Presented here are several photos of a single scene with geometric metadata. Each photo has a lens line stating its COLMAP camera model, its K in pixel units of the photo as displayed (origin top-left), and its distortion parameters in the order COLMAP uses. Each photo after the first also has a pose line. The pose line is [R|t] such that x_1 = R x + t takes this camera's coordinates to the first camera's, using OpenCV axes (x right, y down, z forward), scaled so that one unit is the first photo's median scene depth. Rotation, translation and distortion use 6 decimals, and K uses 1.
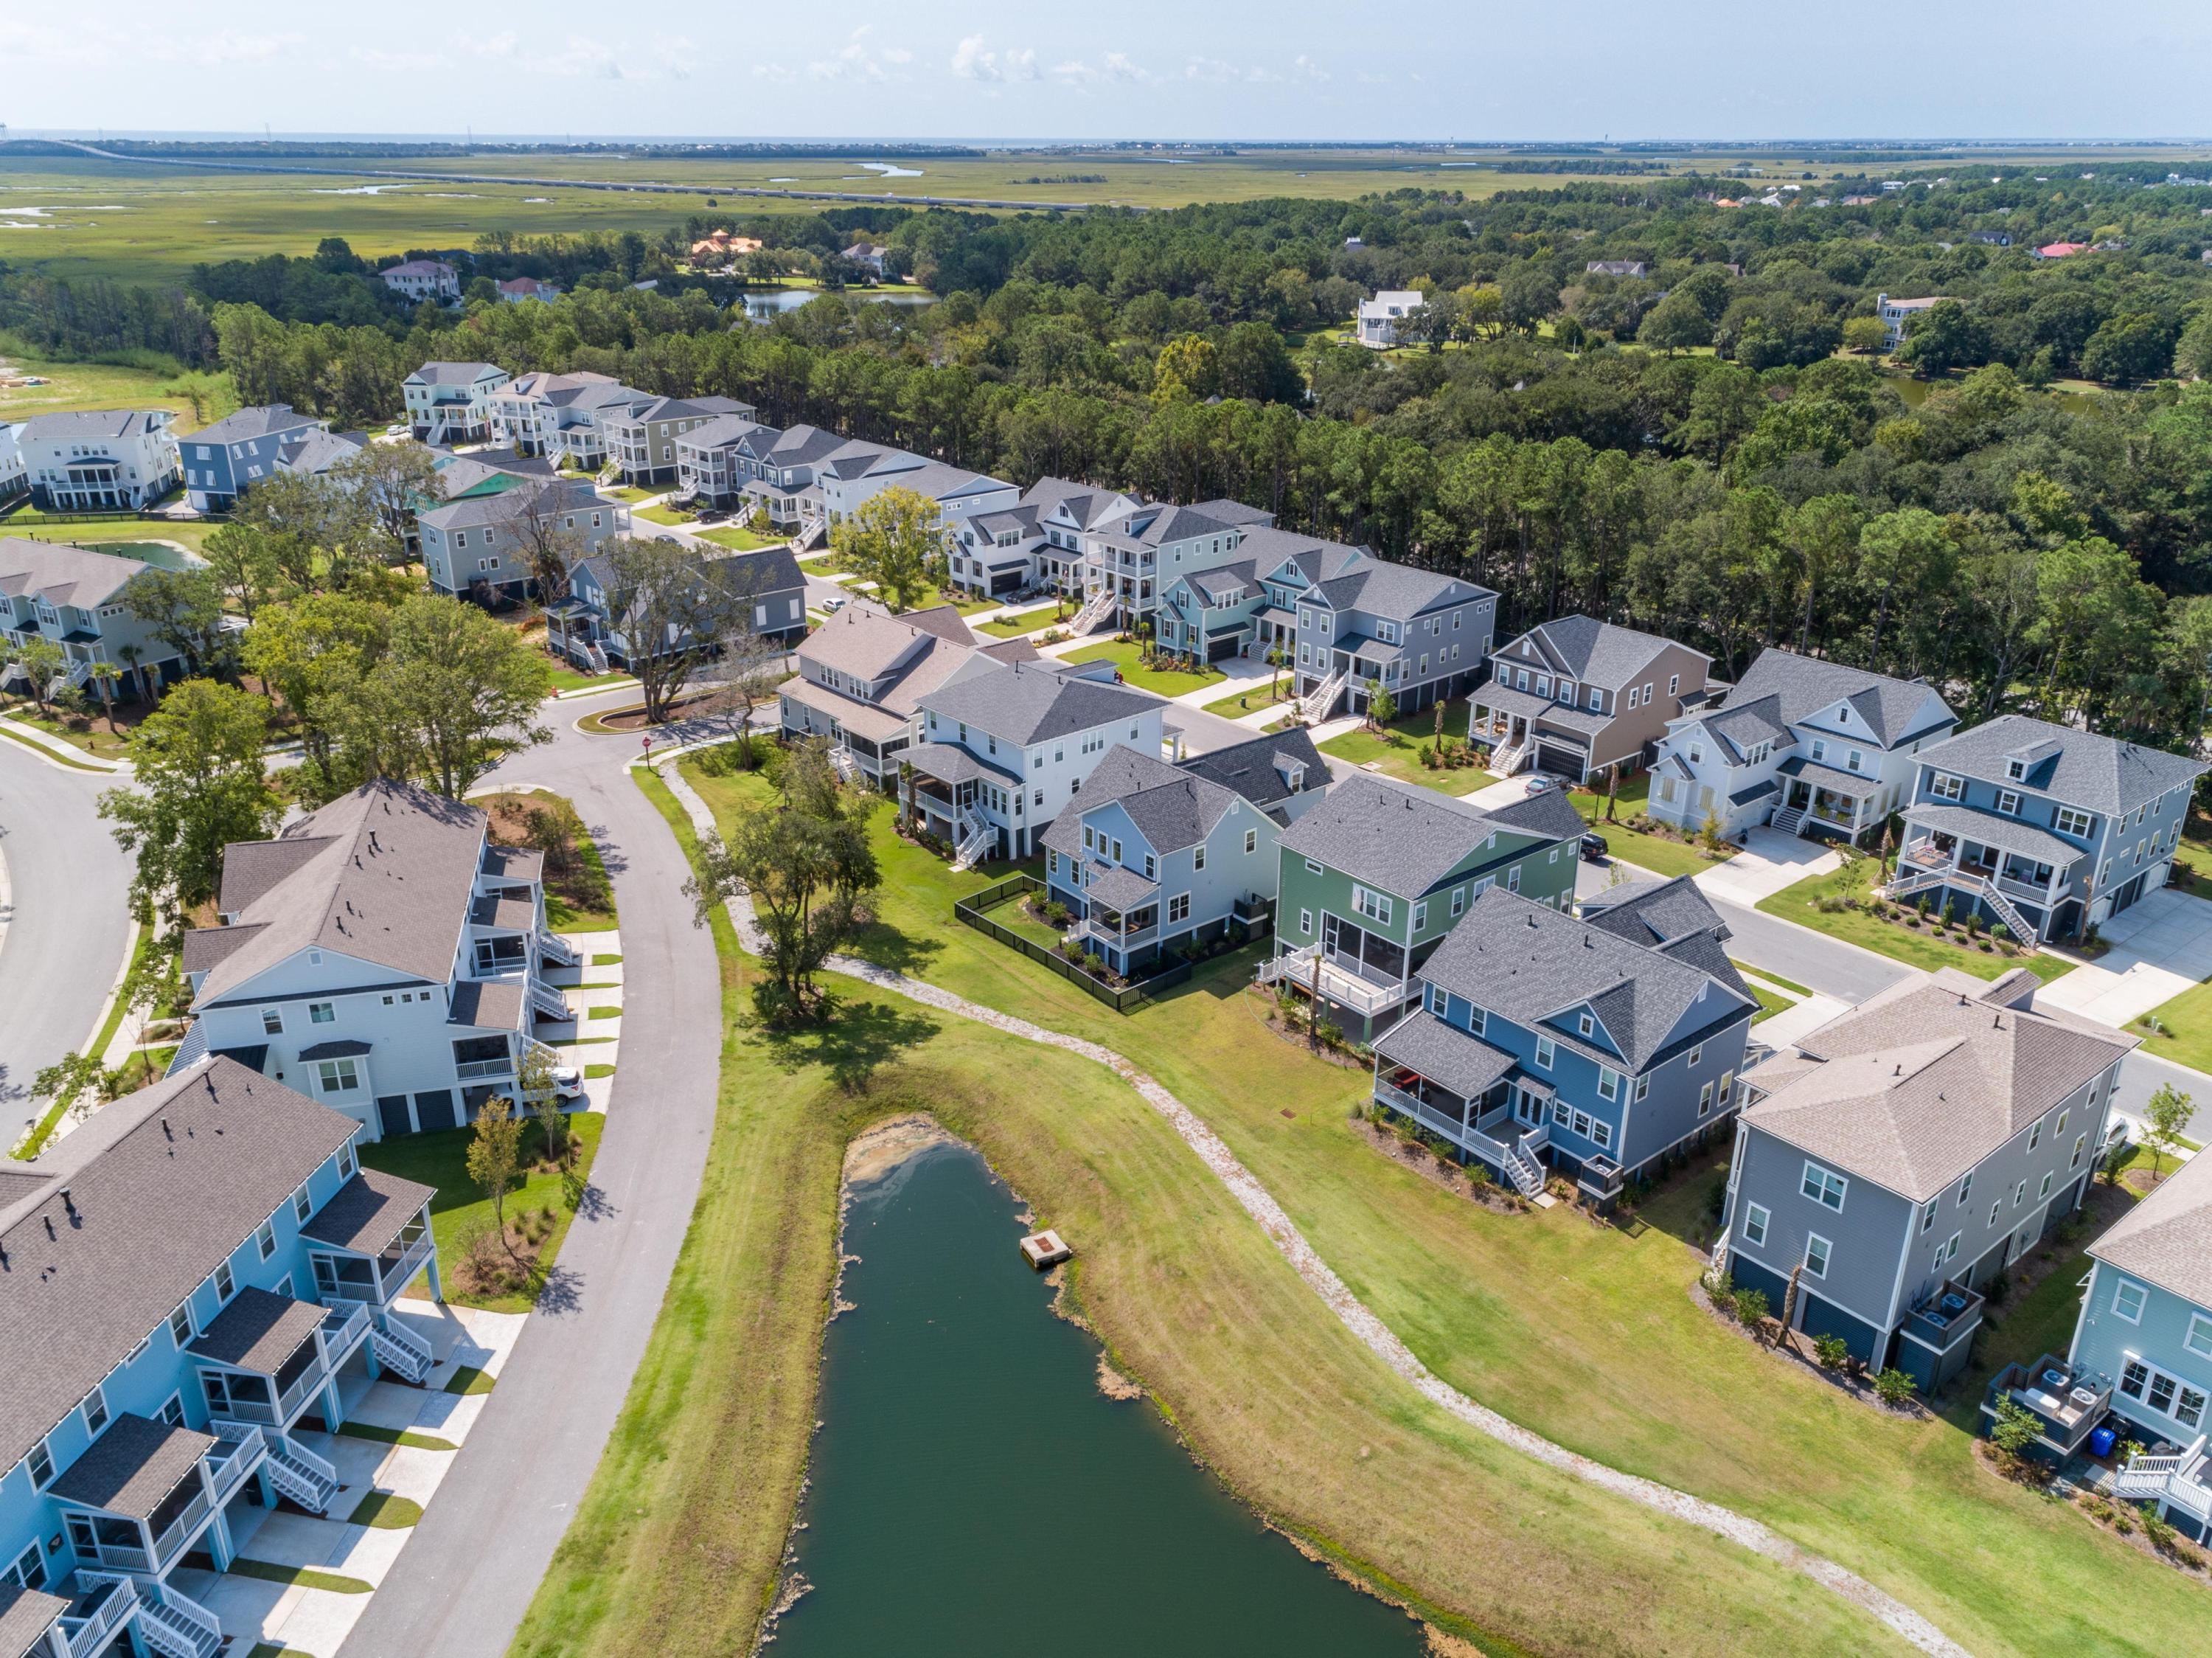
lens RADIAL K [[1664.8, 0, 1101.4], [0, 1664.8, 826.2], [0, 0, 1]] dist [0.021731, 0.002941]
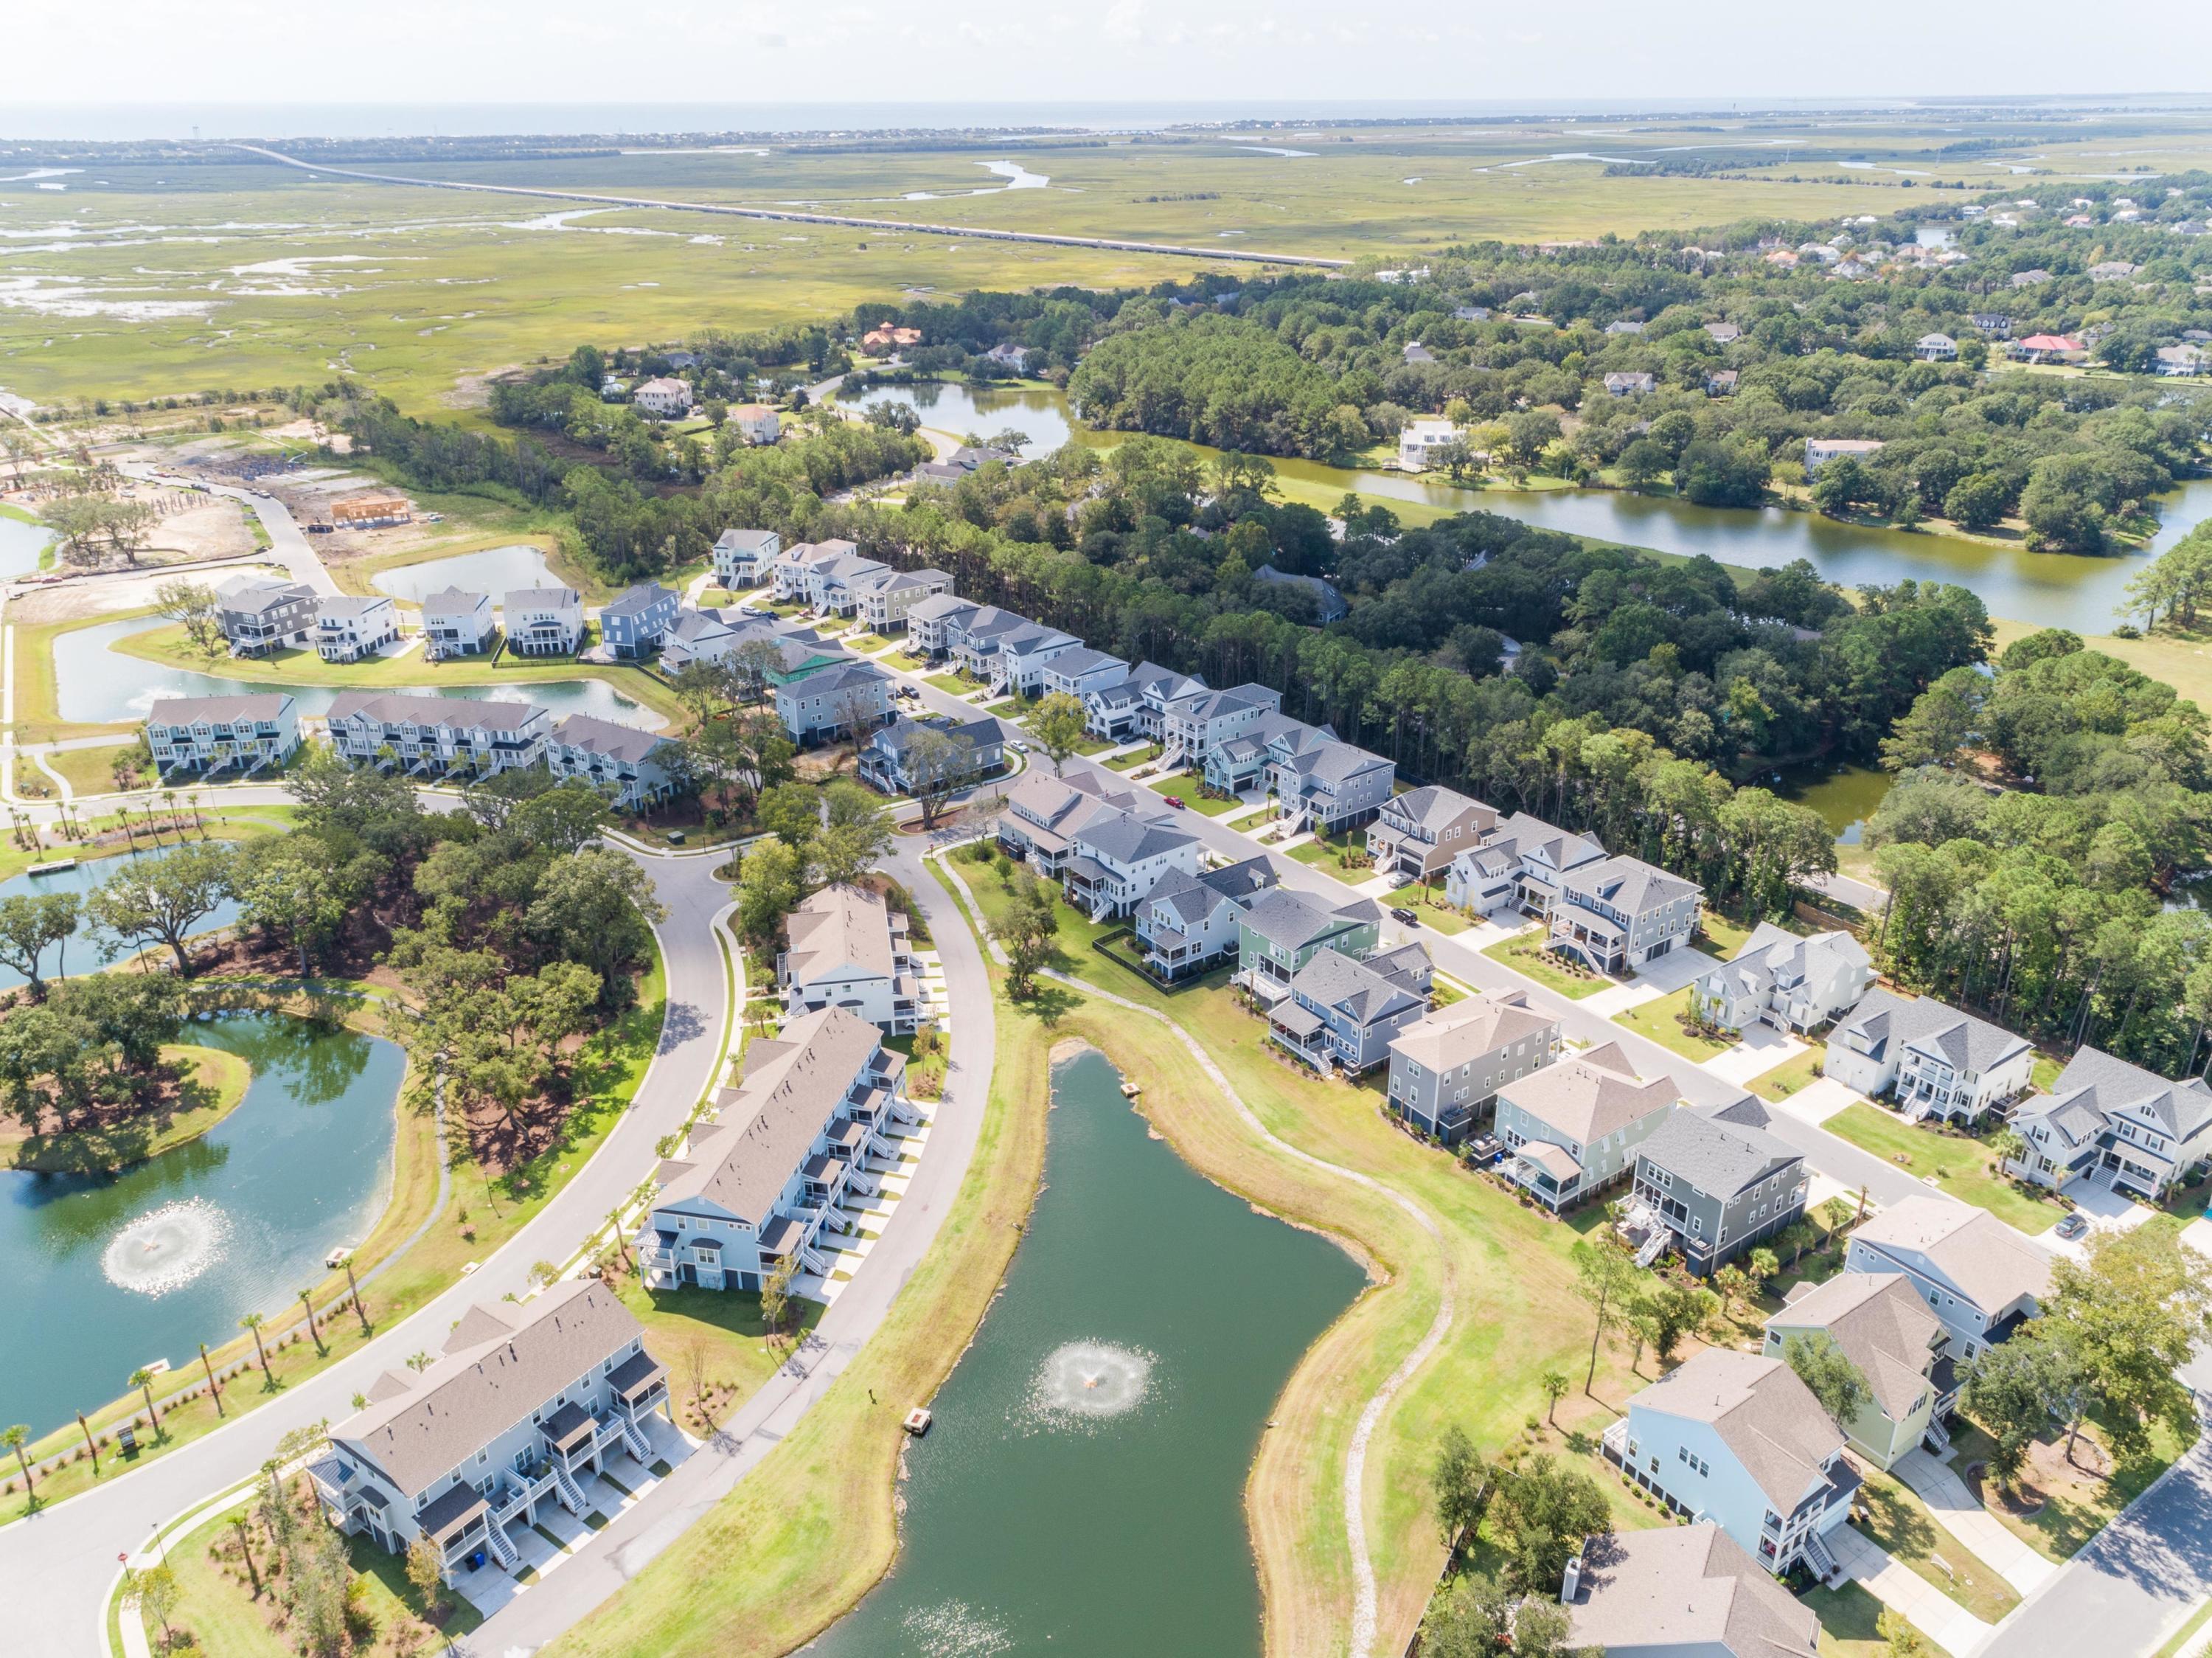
lens RADIAL K [[1664.8, 0, 1104.0], [0, 1664.8, 818.9], [0, 0, 1]] dist [0.021731, 0.002941]
pose [[0.997827, 0.019711, -0.062874, 0.050764], [-0.018568, 0.999653, 0.018710, -0.134228], [0.063221, -0.017502, 0.997846, -0.998148]]
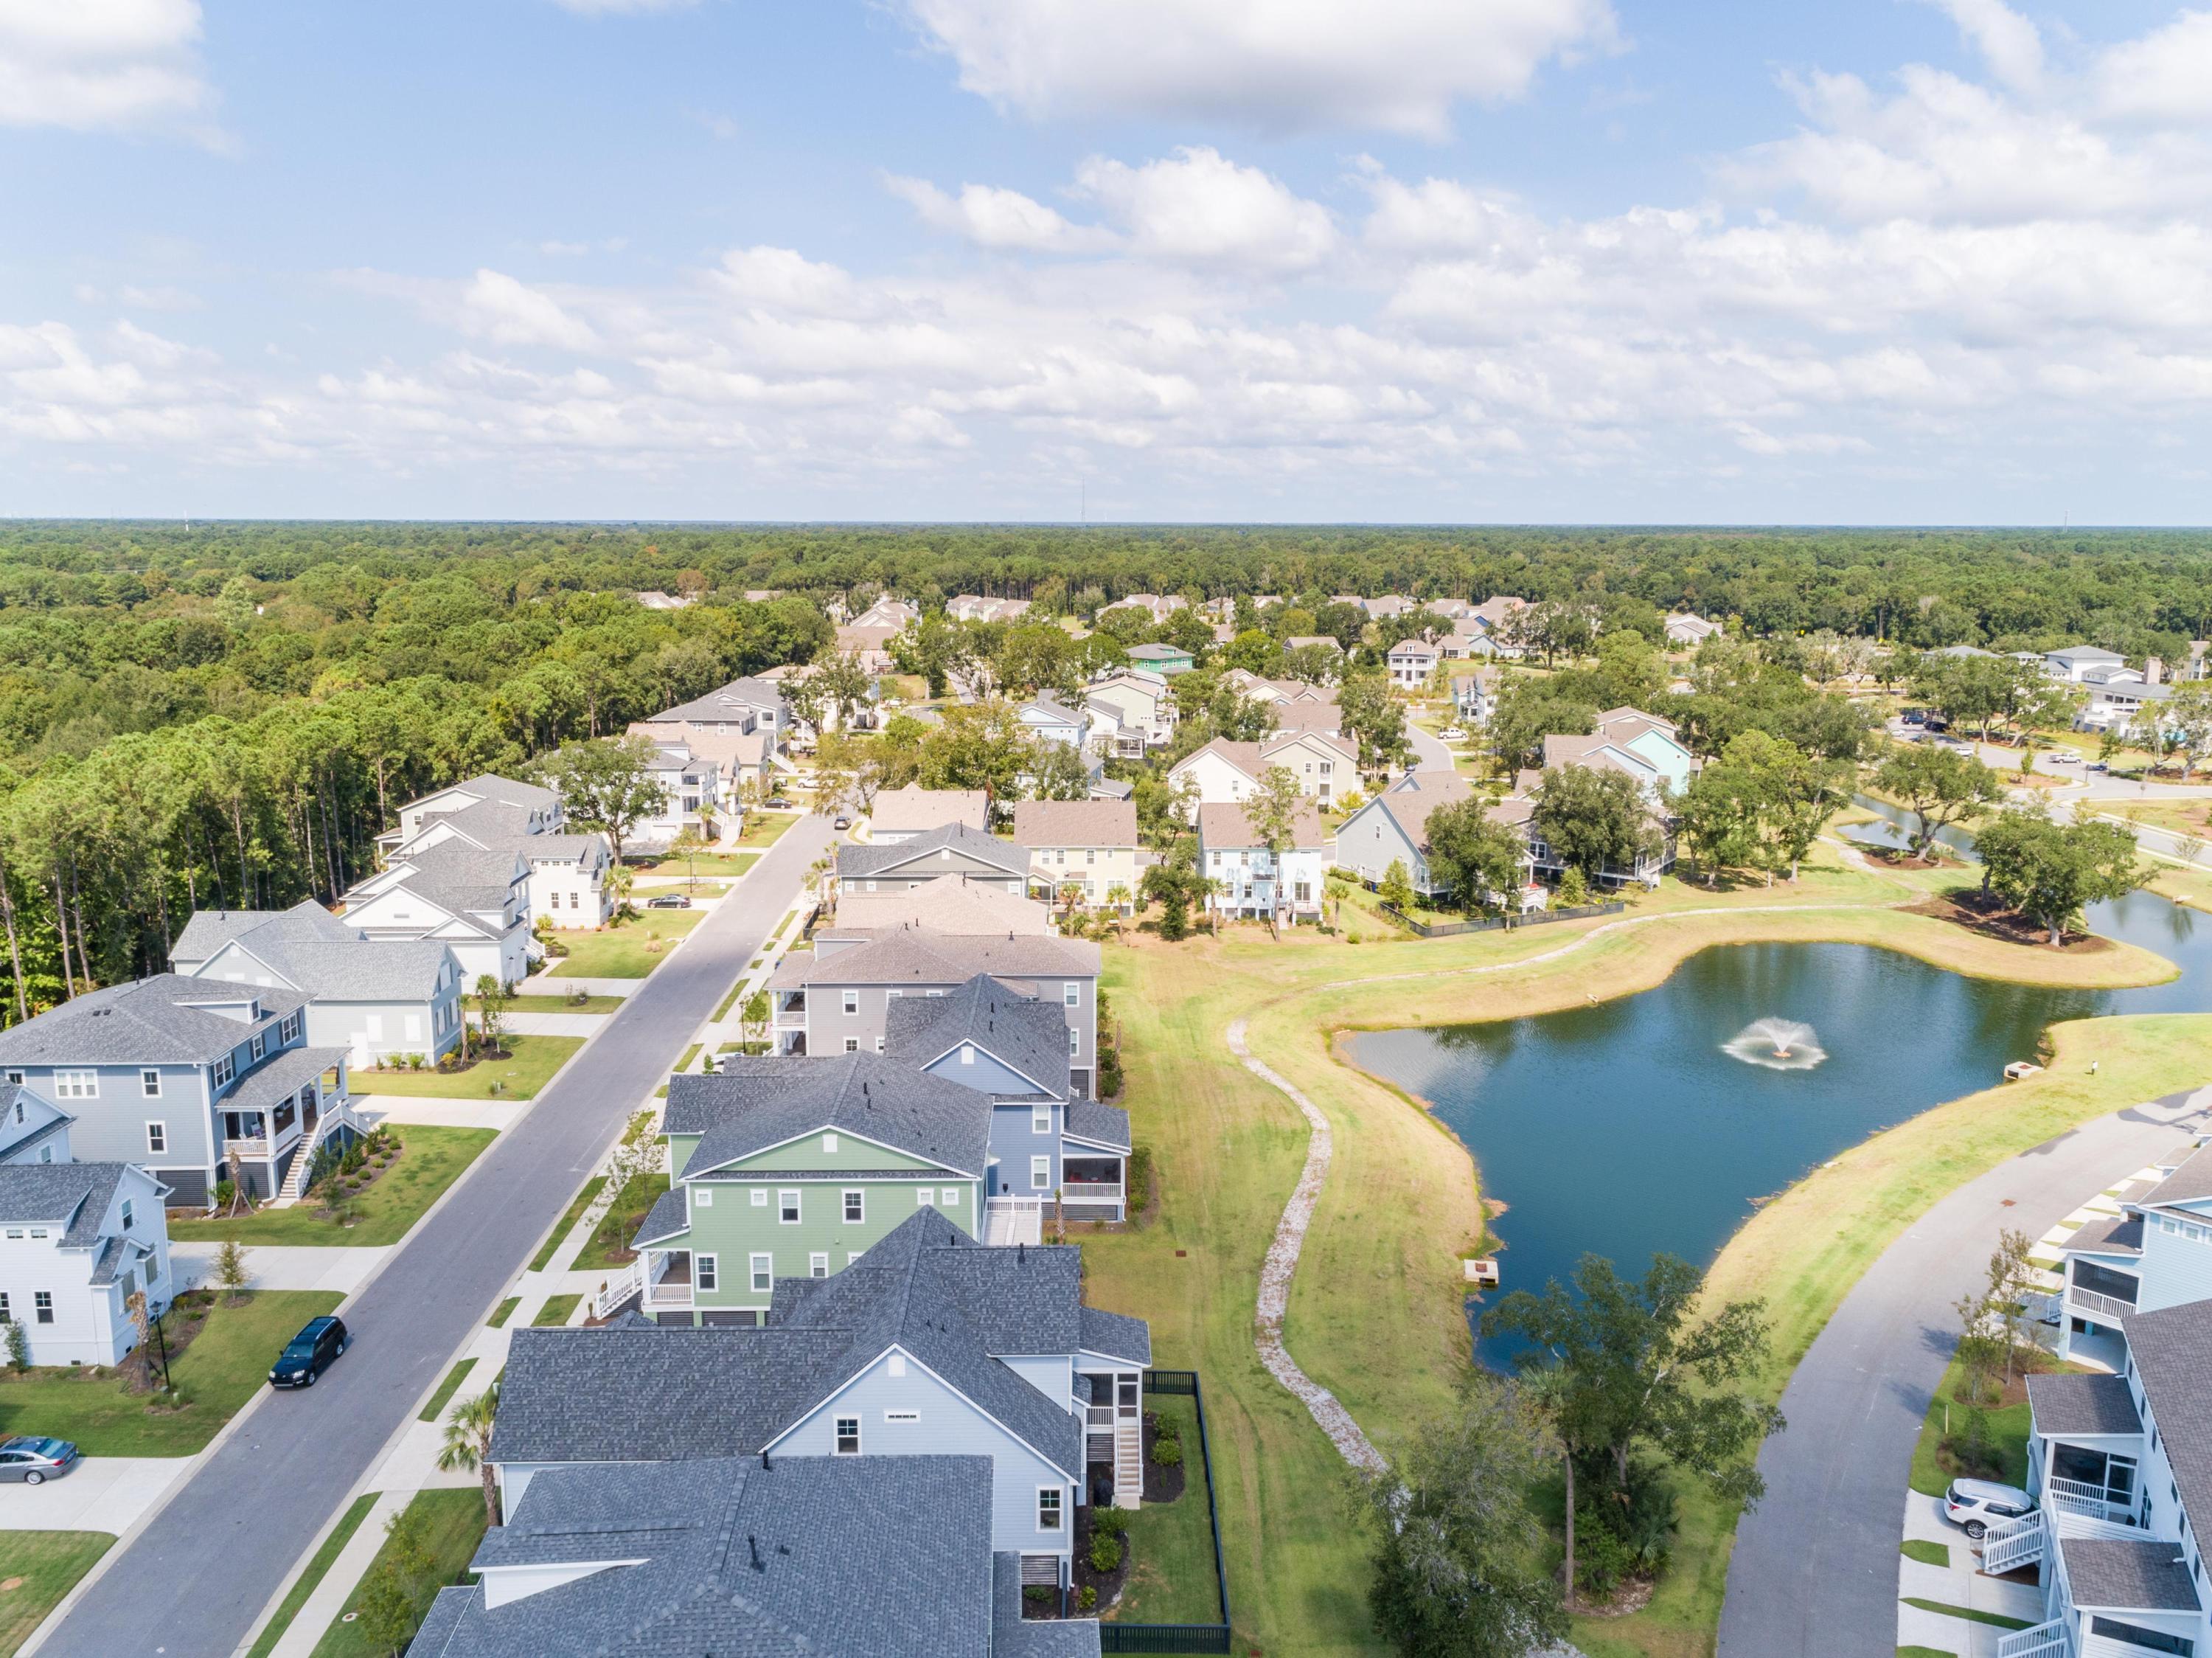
lens RADIAL K [[1664.8, 0, 1111.4], [0, 1664.8, 817.3], [0, 0, 1]] dist [0.021731, 0.002941]
pose [[-0.786204, -0.118964, 0.606409, -0.318157], [0.230632, 0.853907, 0.466531, -0.390347], [-0.573317, 0.506646, -0.643908, 1.123270]]
